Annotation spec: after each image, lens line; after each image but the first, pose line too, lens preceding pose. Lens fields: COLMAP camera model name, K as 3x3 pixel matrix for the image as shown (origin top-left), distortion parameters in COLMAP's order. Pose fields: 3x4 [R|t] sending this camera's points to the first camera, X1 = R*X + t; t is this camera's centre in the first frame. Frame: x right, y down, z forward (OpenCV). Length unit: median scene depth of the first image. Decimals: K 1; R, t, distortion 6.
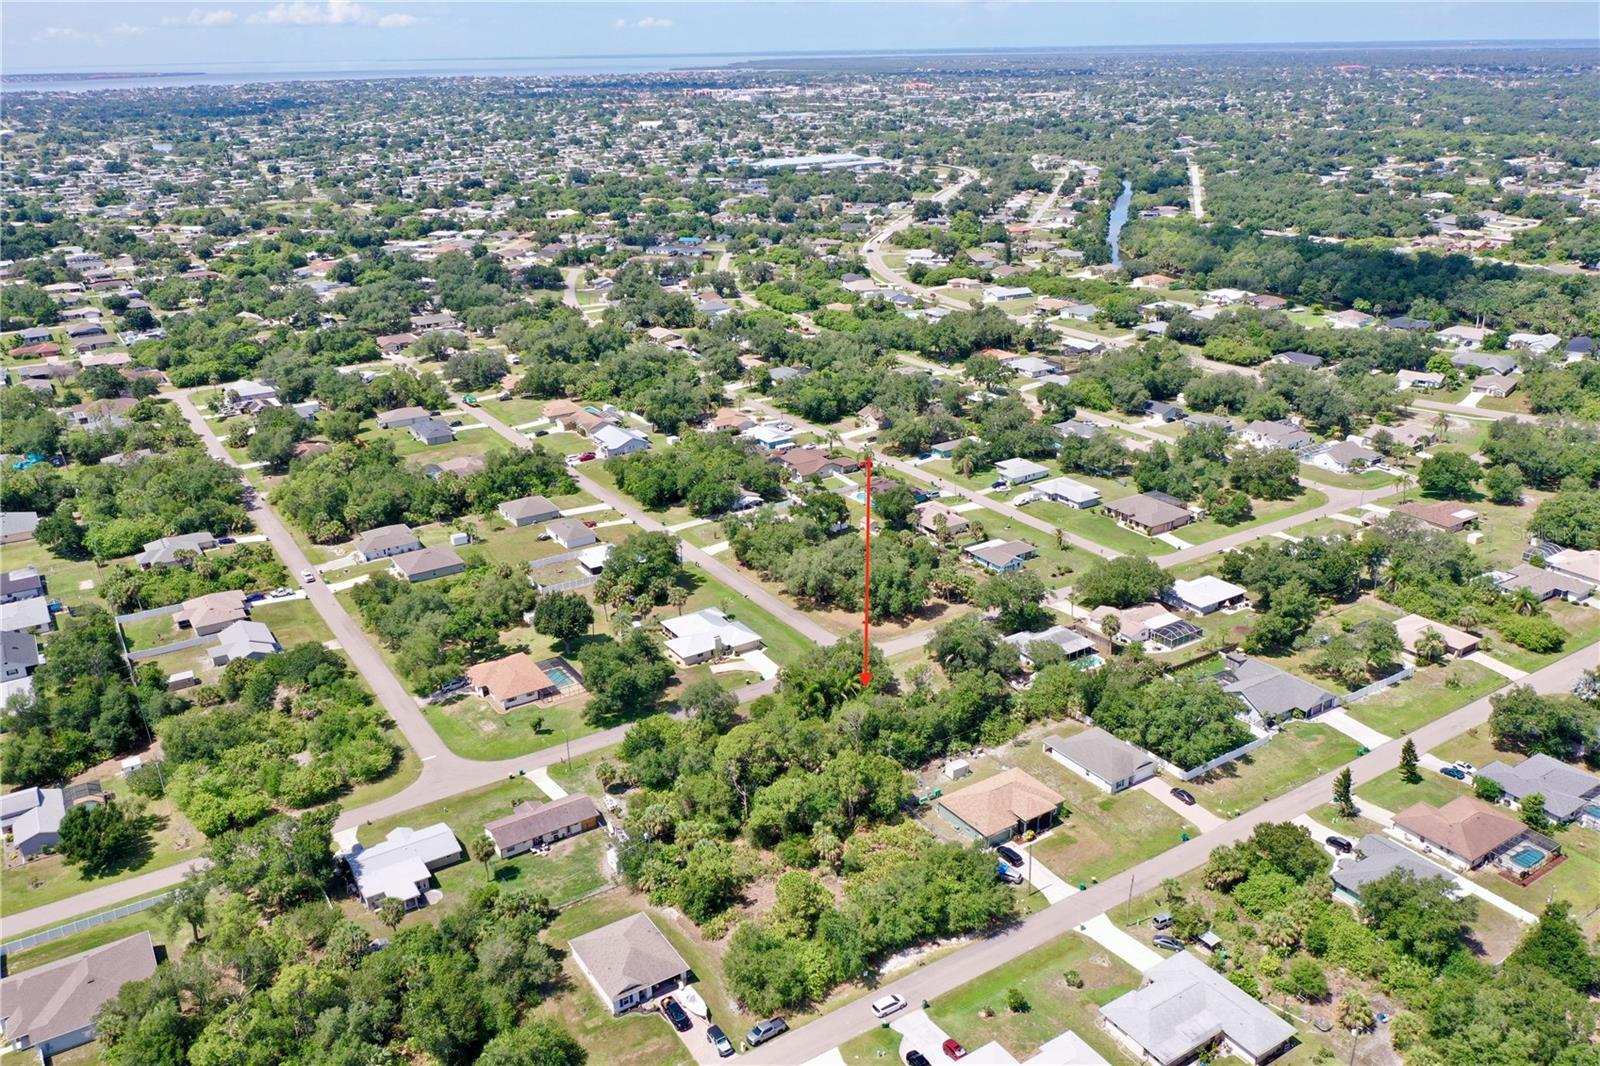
lens RADIAL K [[1262.1, 0, 800.0], [0, 1262.1, 533.0], [0, 0, 1]] dist [-0.006000, 0.001324]
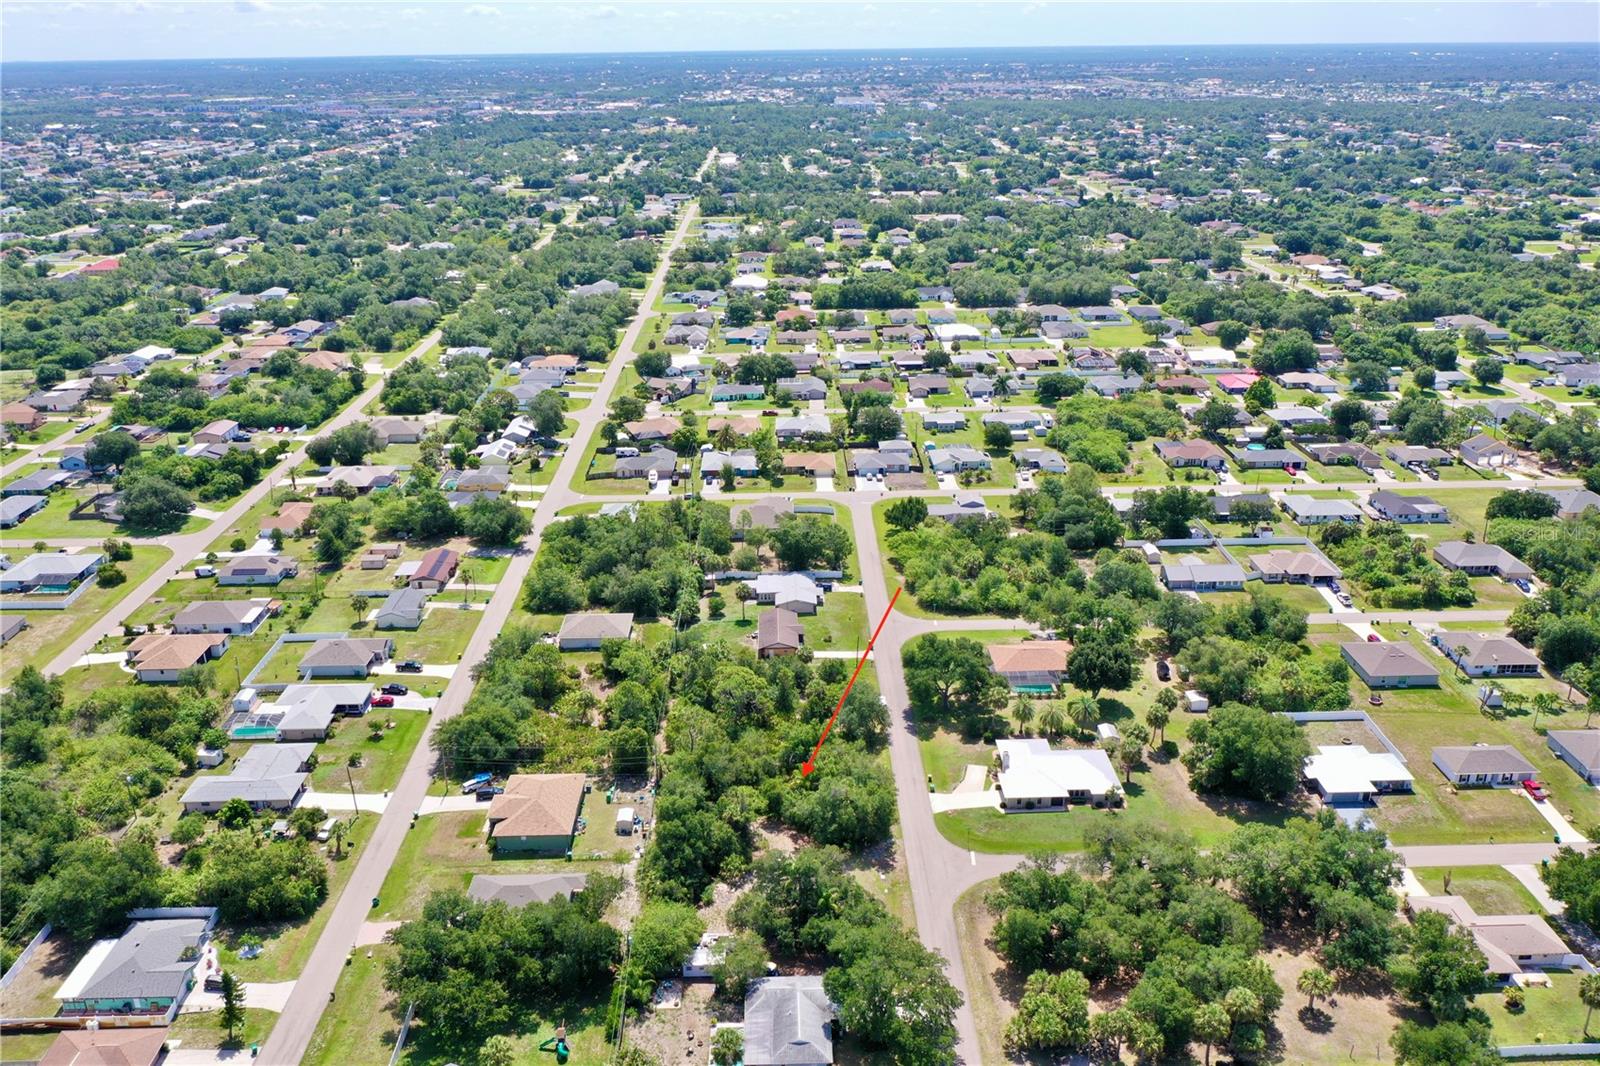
lens RADIAL K [[1262.1, 0, 800.0], [0, 1262.1, 533.0], [0, 0, 1]] dist [-0.006000, 0.001324]
pose [[-0.524304, 0.332117, -0.784094, 0.540890], [-0.288547, 0.797035, 0.530543, -0.385606], [0.801153, 0.504414, -0.322057, 0.981872]]
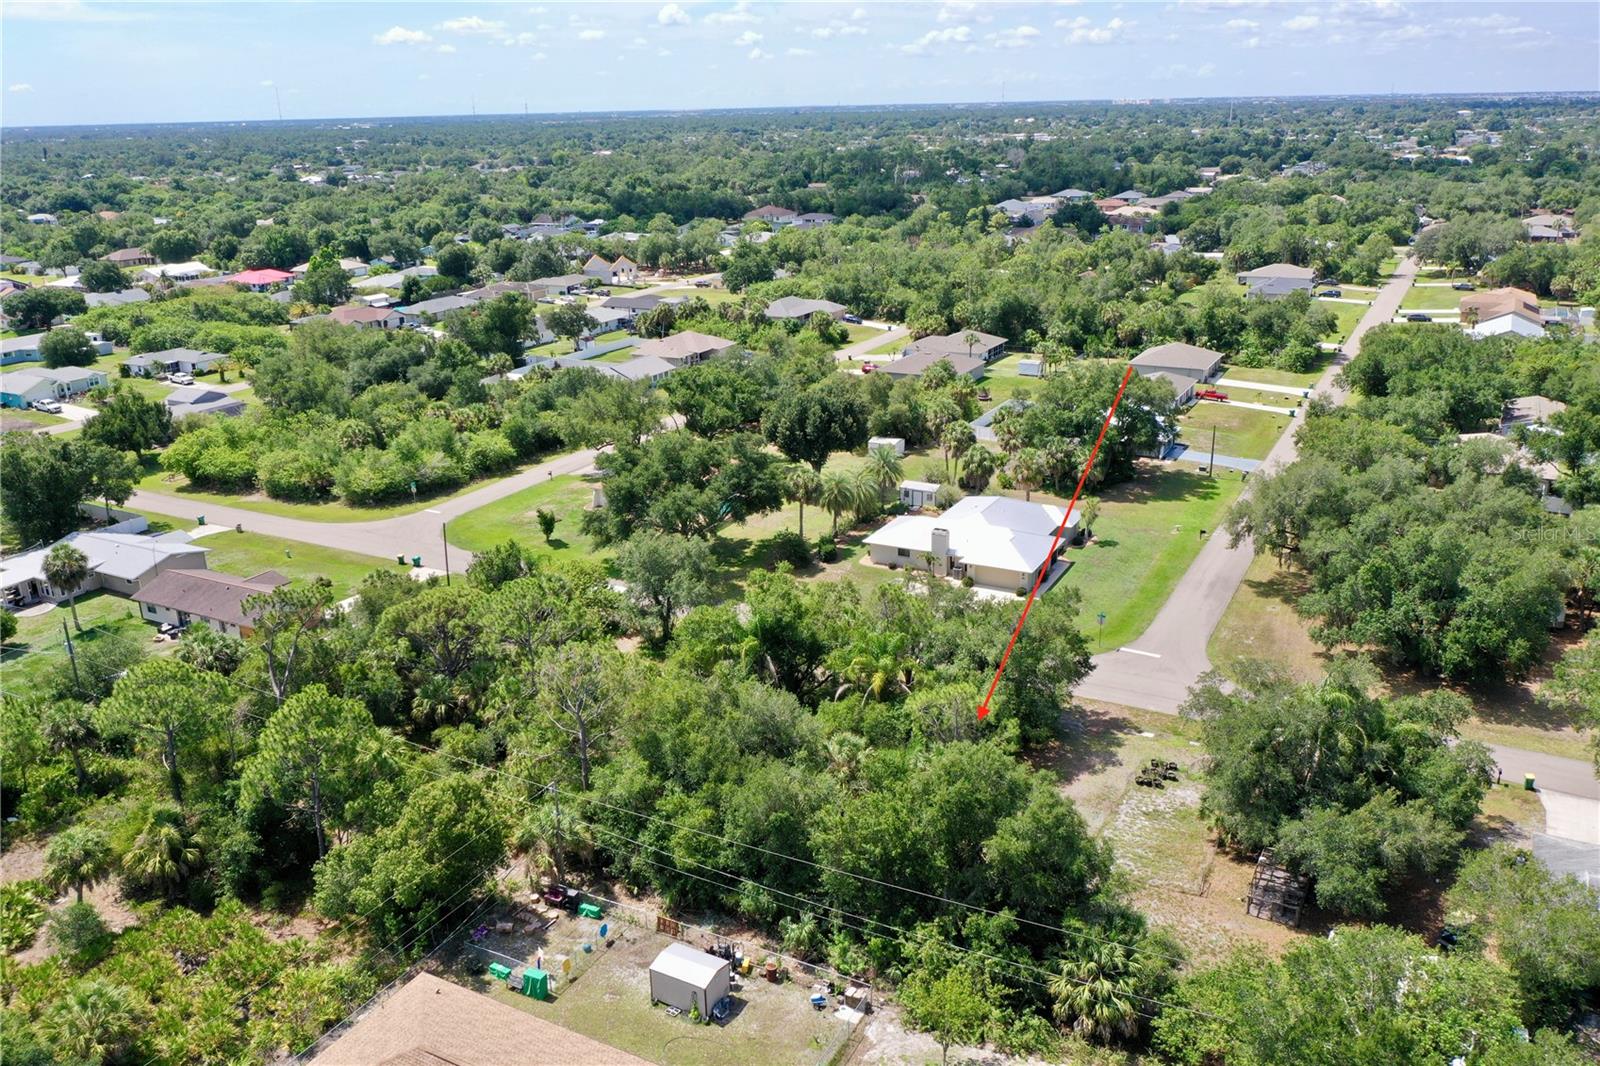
lens RADIAL K [[1262.1, 0, 800.0], [0, 1262.1, 533.0], [0, 0, 1]] dist [-0.006000, 0.001324]
pose [[0.482663, 0.289641, -0.826526, 0.268314], [-0.304956, 0.940254, 0.151410, 0.025976], [0.820999, 0.178974, 0.542153, 0.637544]]
